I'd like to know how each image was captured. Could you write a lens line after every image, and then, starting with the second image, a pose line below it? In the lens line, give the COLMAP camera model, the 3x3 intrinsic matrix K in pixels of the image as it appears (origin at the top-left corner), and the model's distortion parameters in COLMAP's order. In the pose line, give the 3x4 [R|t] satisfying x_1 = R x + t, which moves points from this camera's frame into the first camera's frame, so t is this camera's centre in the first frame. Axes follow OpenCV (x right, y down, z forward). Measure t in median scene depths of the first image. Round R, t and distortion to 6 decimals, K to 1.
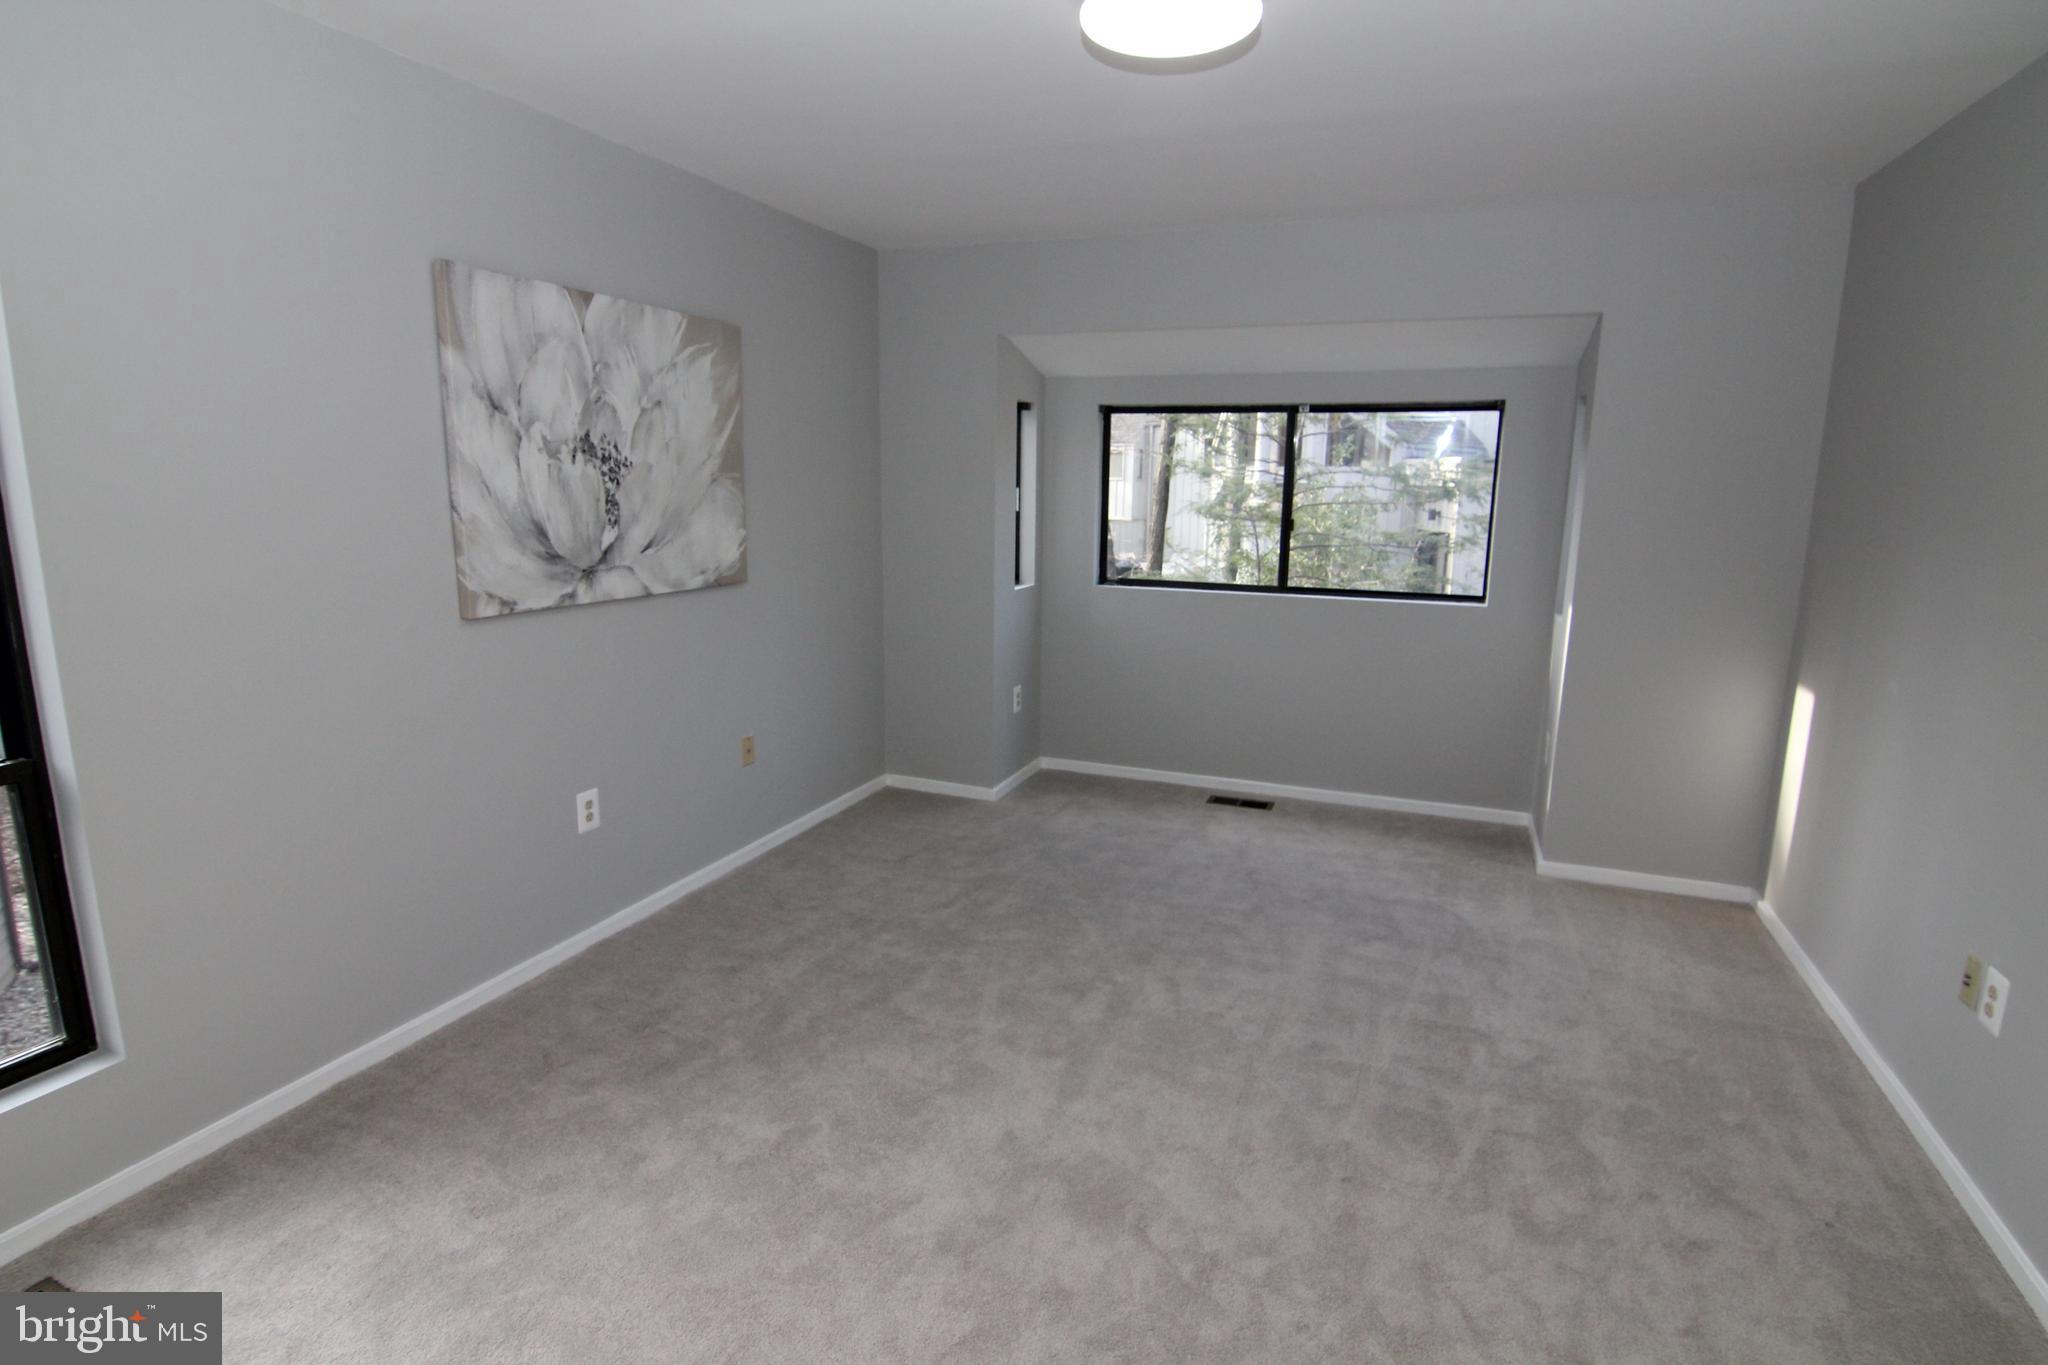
lens RADIAL K [[1043.2, 0, 1022.5], [0, 1043.2, 682.1], [0, 0, 1]] dist [-0.025174, -0.001279]
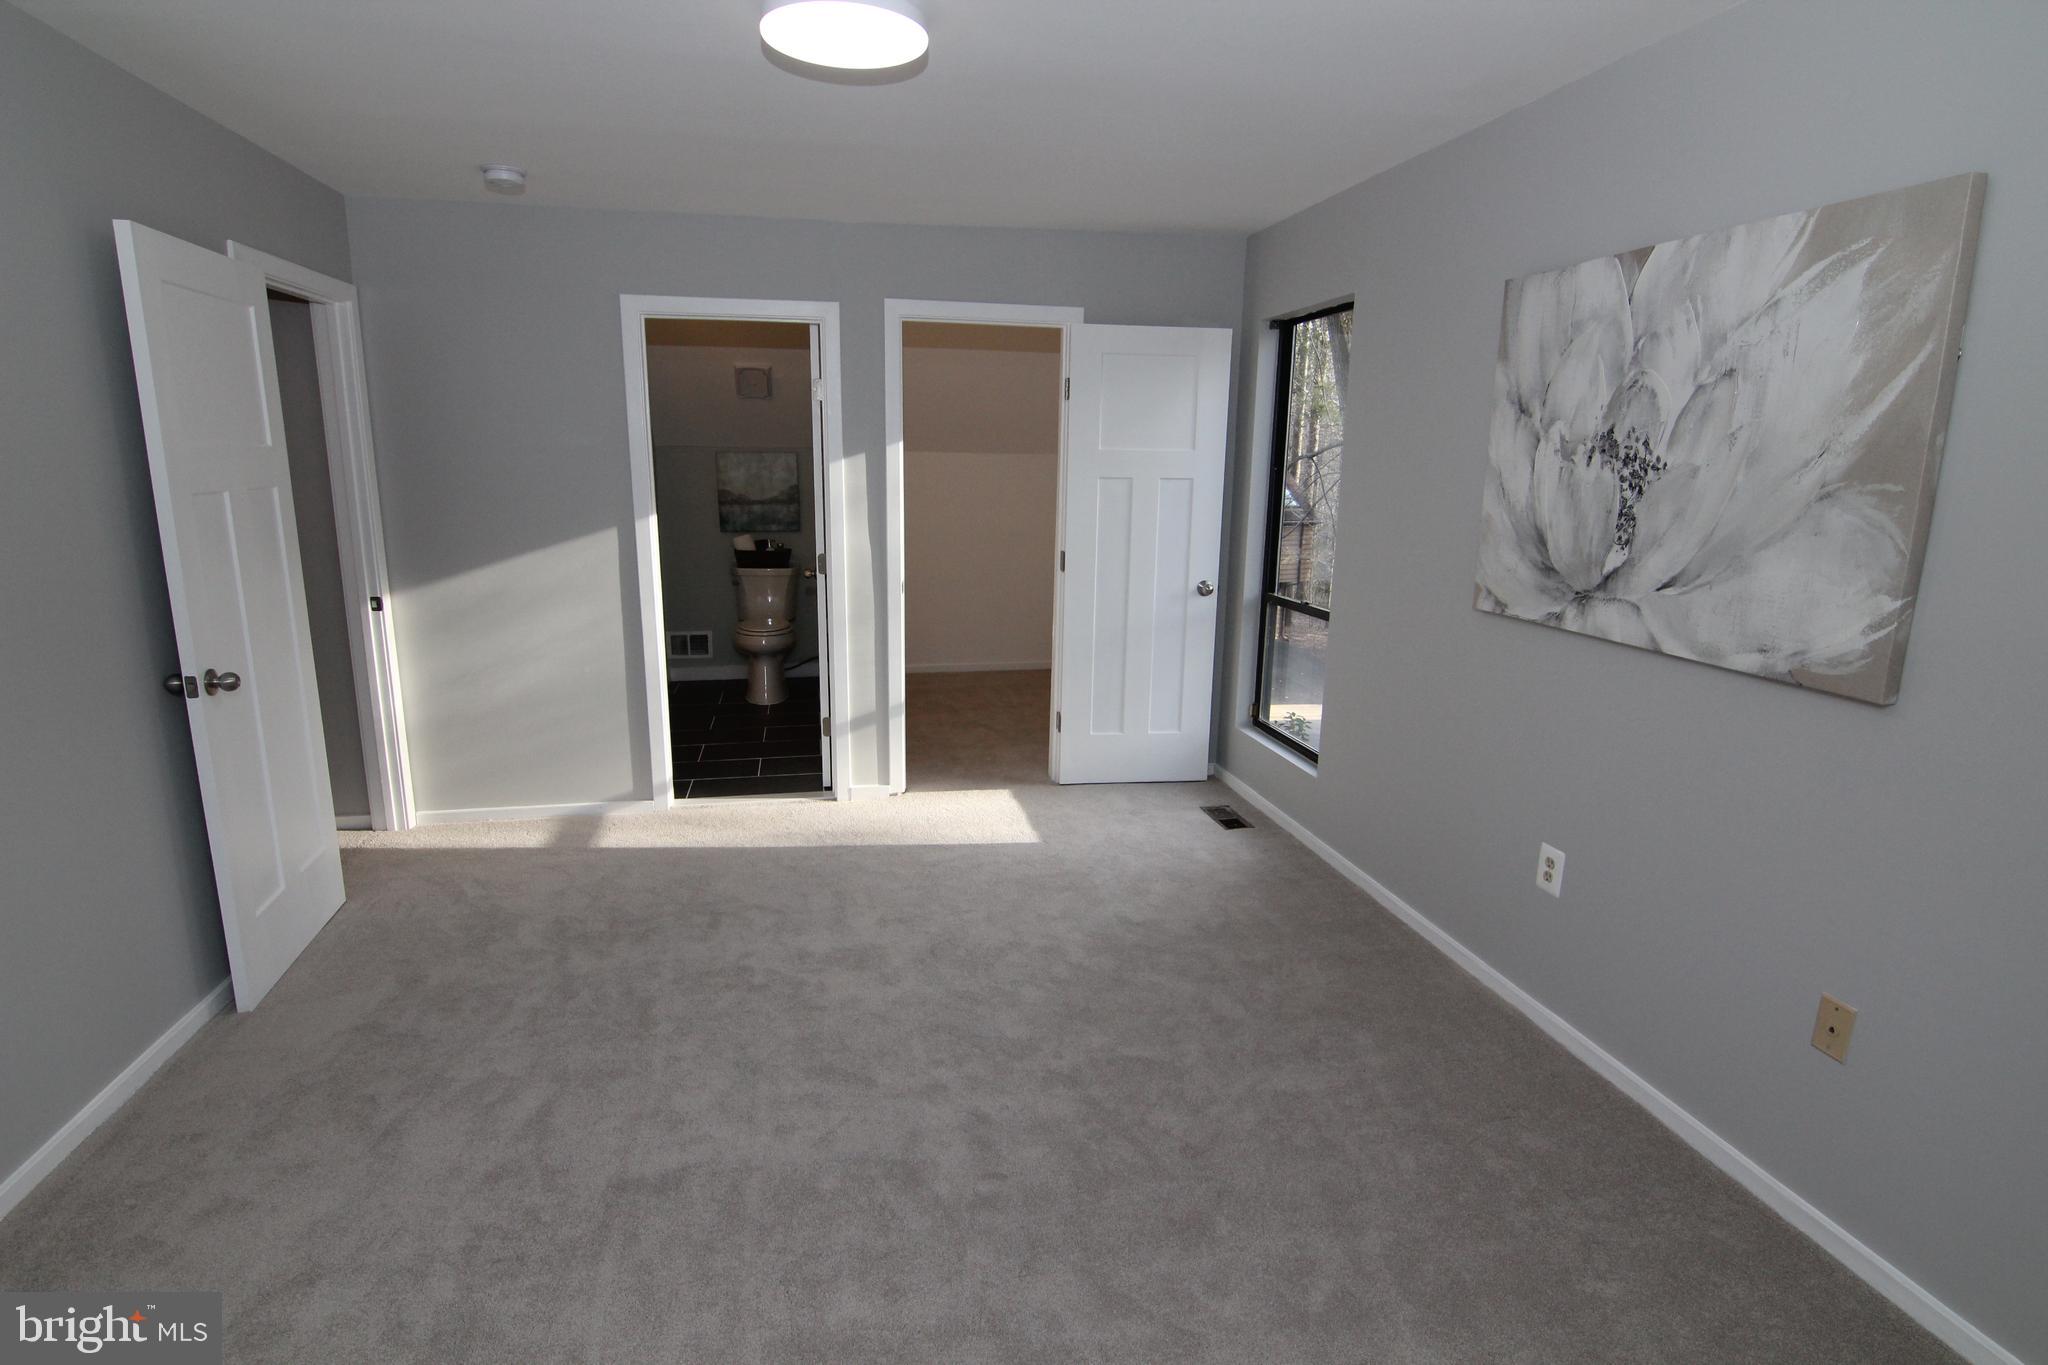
lens RADIAL K [[1043.2, 0, 1021.4], [0, 1043.2, 682.4], [0, 0, 1]] dist [-0.025174, -0.001279]
pose [[-0.835837, 0.089981, -0.541553, 0.410903], [-0.129854, 0.926076, 0.354289, -0.274917], [0.533398, 0.366451, -0.762365, 1.403652]]
